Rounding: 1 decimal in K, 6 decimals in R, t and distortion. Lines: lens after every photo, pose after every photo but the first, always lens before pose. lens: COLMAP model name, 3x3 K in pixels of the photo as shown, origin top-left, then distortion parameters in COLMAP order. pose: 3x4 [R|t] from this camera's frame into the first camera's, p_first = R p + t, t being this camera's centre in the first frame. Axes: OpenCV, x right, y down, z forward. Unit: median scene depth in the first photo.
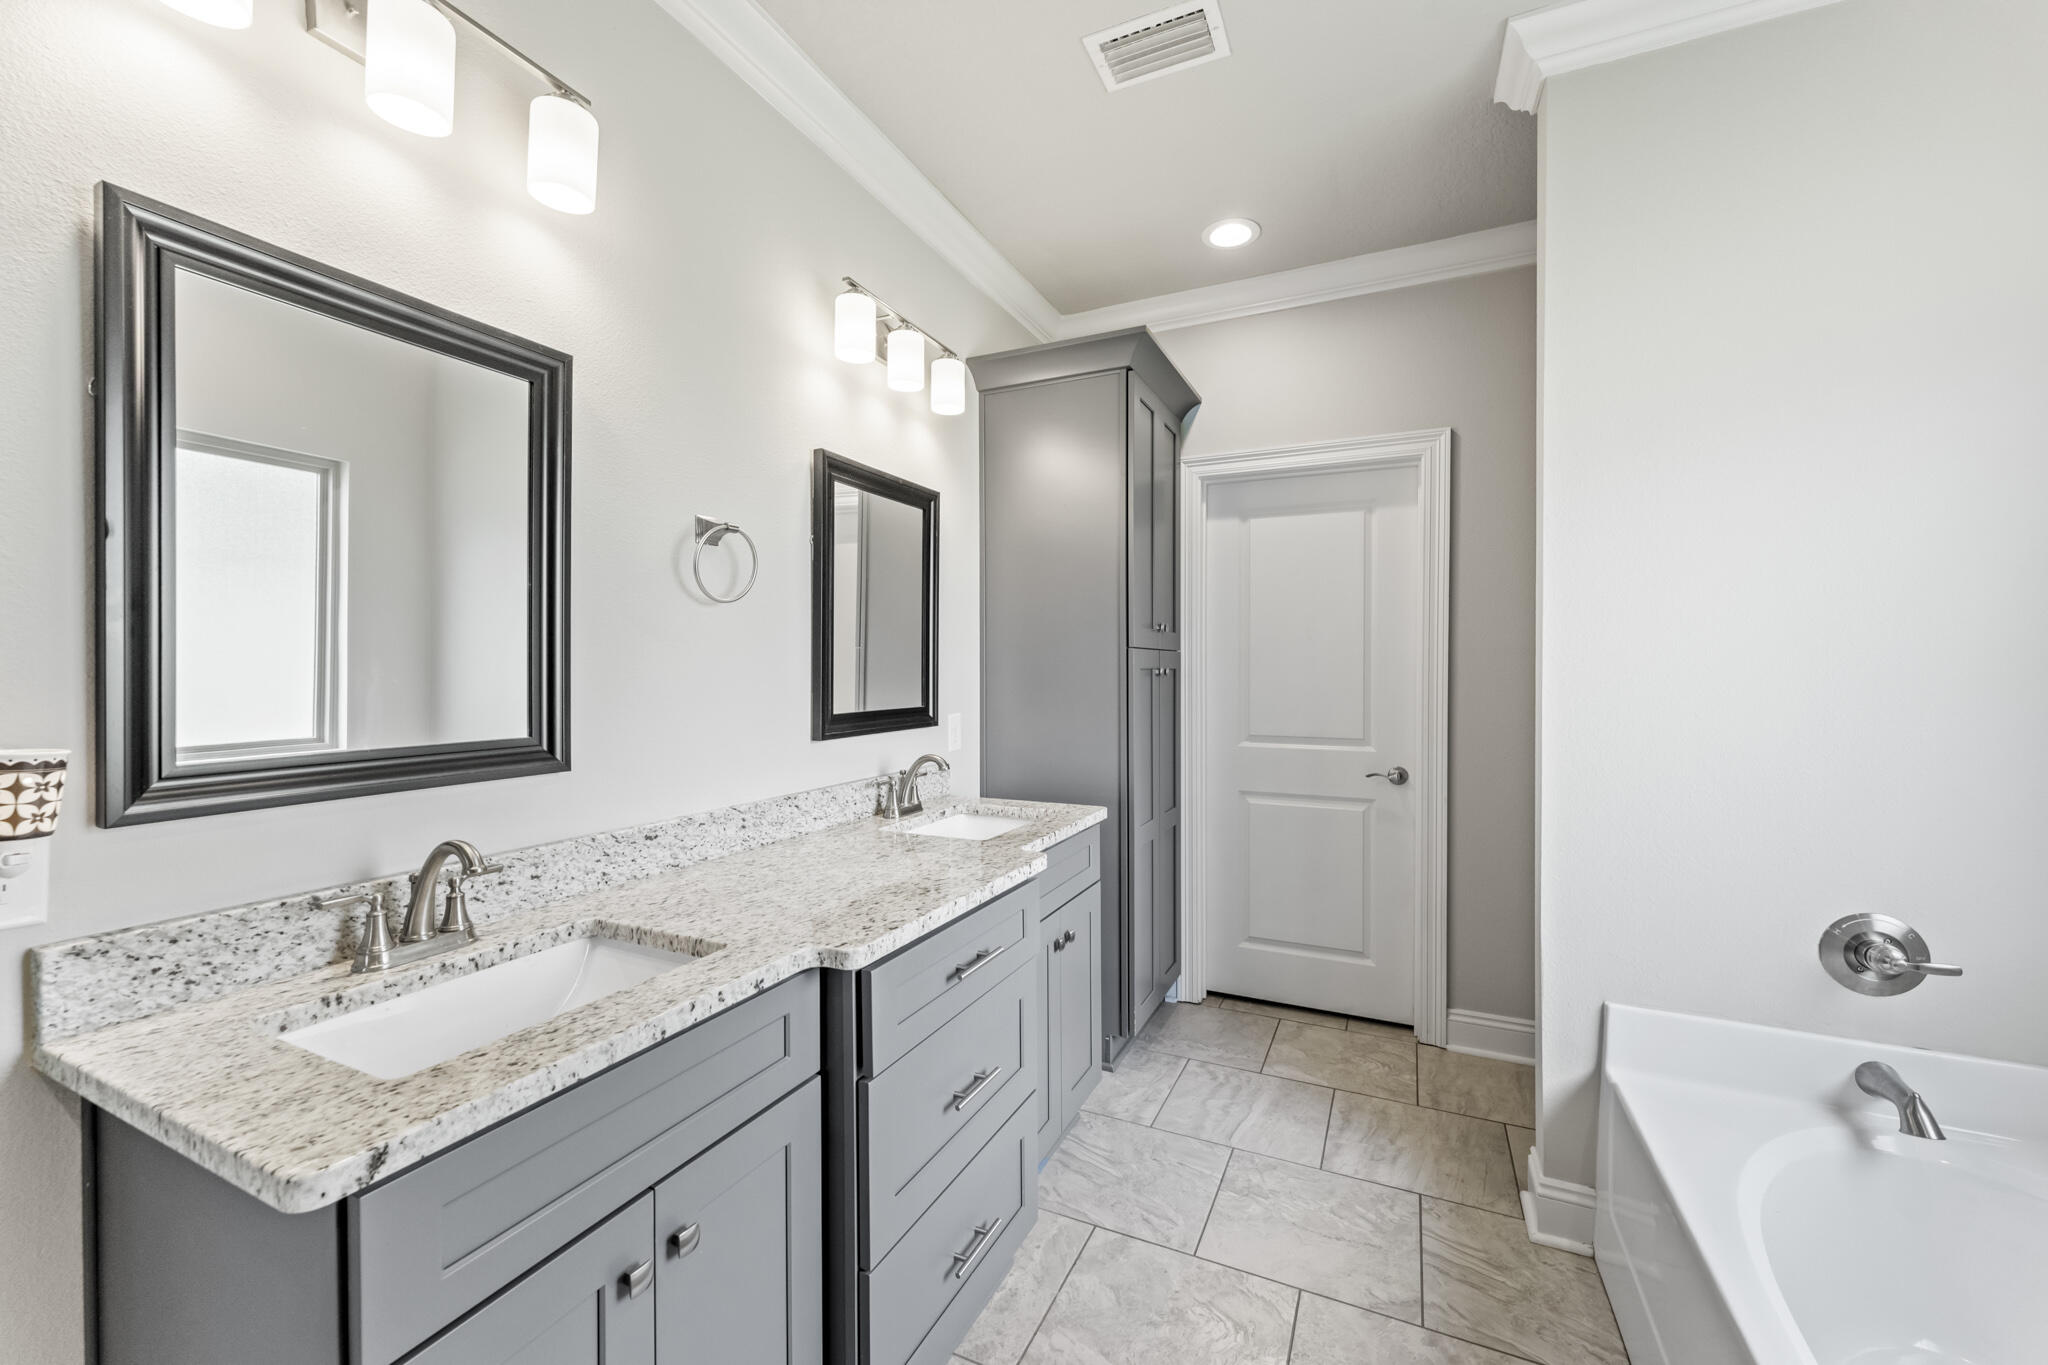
lens RADIAL K [[818.7, 0, 1014.5], [0, 818.7, 676.0], [0, 0, 1]] dist [-0.000284, -0.000197]
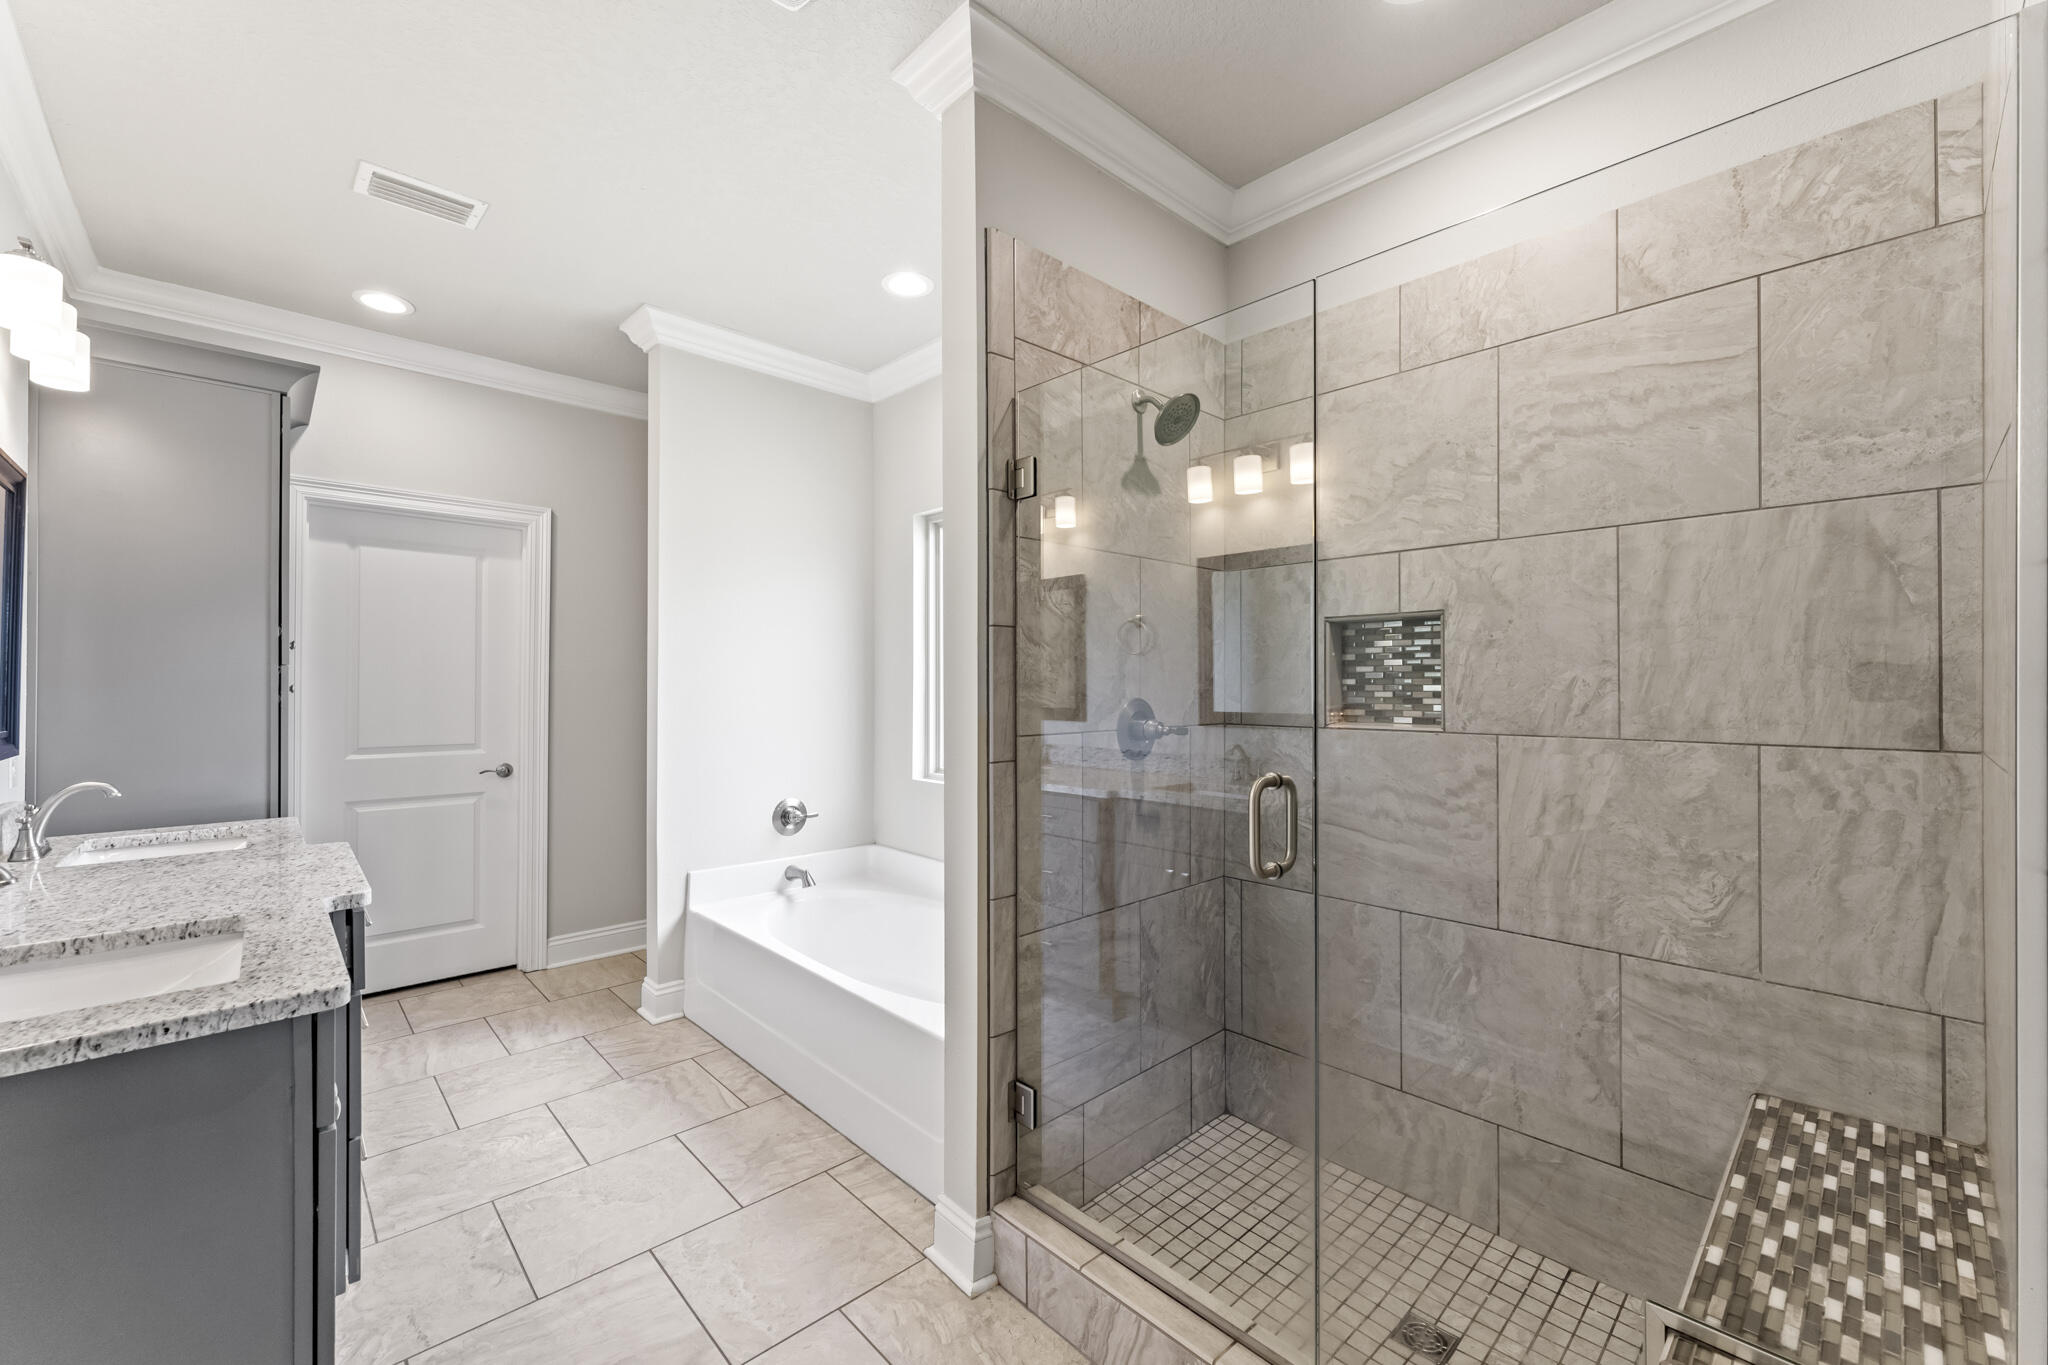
lens RADIAL K [[818.7, 0, 1014.5], [0, 818.7, 676.0], [0, 0, 1]] dist [-0.000284, -0.000197]
pose [[0.368985, 0.011637, 0.929363, -0.504009], [0.007082, 0.999857, -0.015332, 0.000864], [-0.929408, 0.012239, 0.368850, -0.243610]]
